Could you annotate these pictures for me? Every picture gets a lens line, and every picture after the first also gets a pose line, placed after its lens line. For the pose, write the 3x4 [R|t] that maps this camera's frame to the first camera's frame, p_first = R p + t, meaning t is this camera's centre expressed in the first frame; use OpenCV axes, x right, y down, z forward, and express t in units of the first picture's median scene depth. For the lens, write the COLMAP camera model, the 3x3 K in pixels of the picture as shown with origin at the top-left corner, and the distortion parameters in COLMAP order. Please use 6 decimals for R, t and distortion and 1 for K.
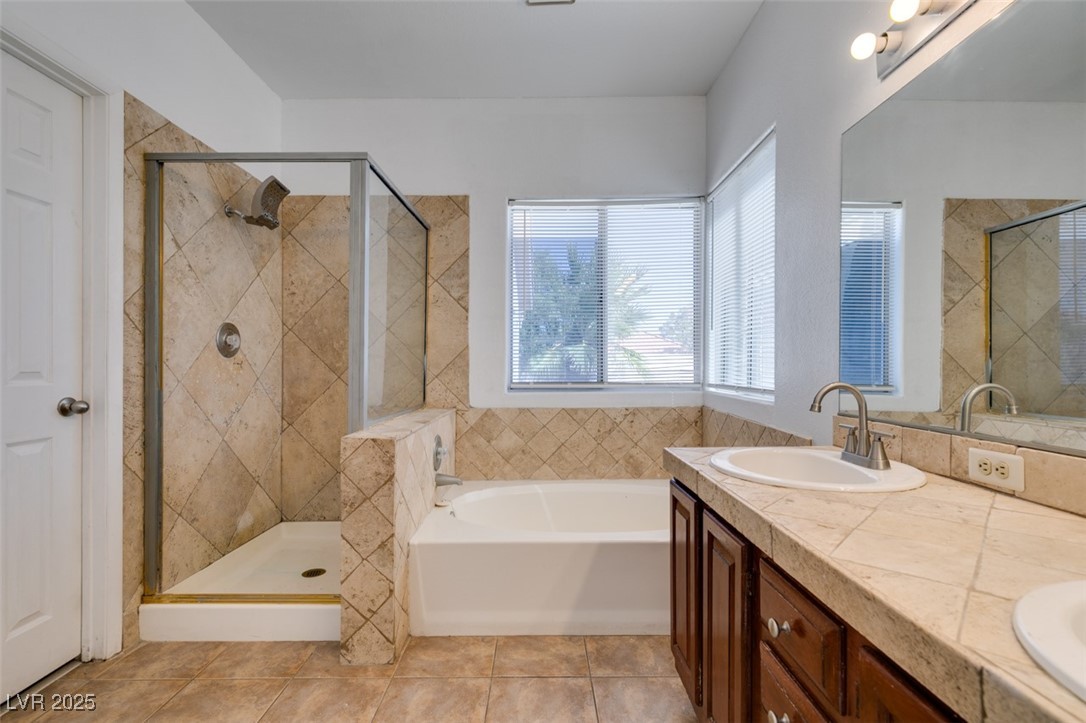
lens RADIAL K [[487.0, 0, 542.1], [0, 487.0, 365.9], [0, 0, 1]] dist [0.008199, -0.001855]
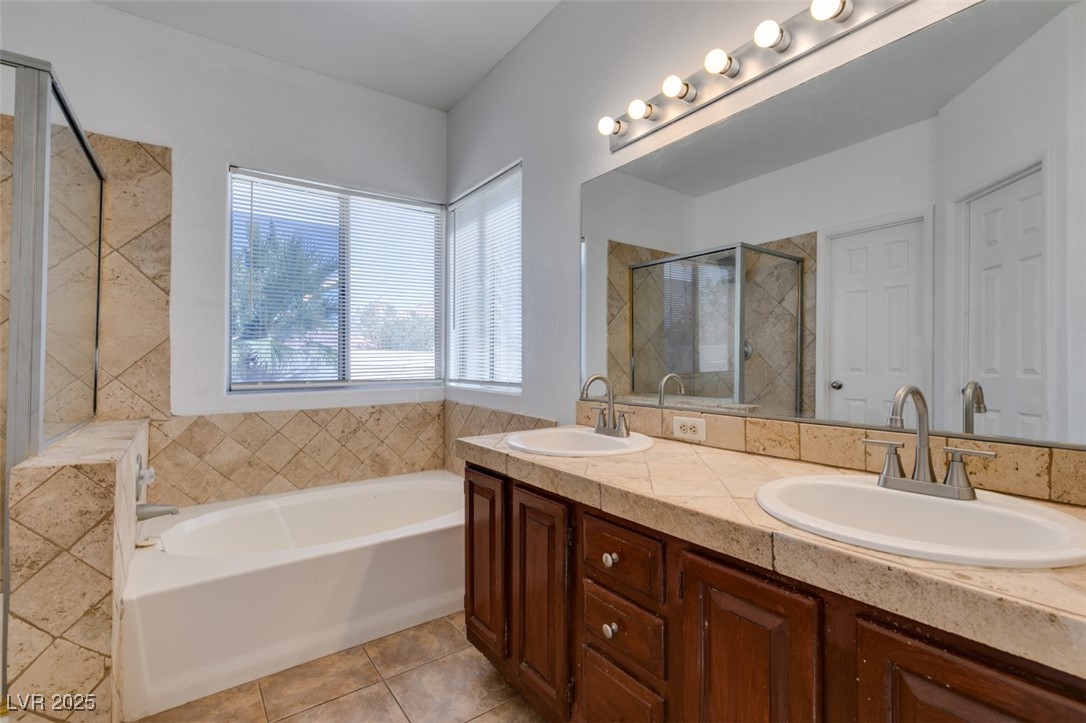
lens RADIAL K [[487.0, 0, 539.0], [0, 487.0, 358.1], [0, 0, 1]] dist [0.008199, -0.001855]
pose [[0.813572, 0.002658, 0.581458, -0.126847], [0.002819, 0.999960, -0.008515, -0.000192], [-0.581457, 0.008566, 0.813532, 0.008071]]
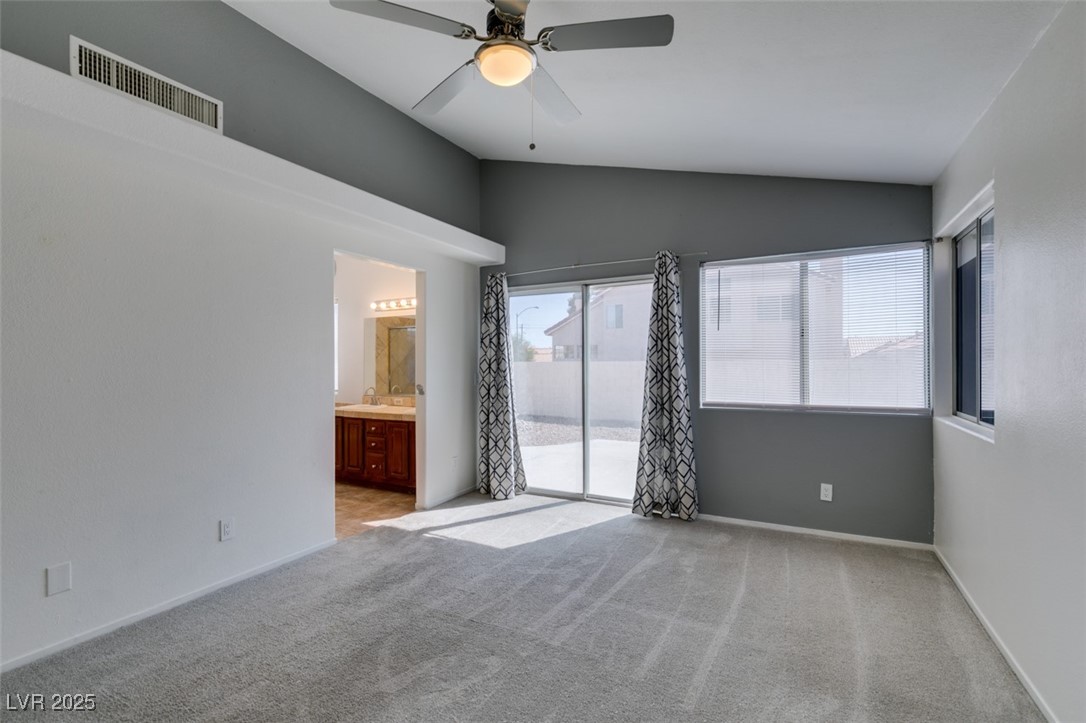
lens RADIAL K [[487.0, 0, 538.9], [0, 487.0, 364.1], [0, 0, 1]] dist [0.008199, -0.001855]
pose [[0.477187, 0.000173, 0.878802, -1.074001], [0.003470, 0.999992, -0.002081, -0.066370], [-0.878795, 0.004042, 0.477183, -1.027287]]
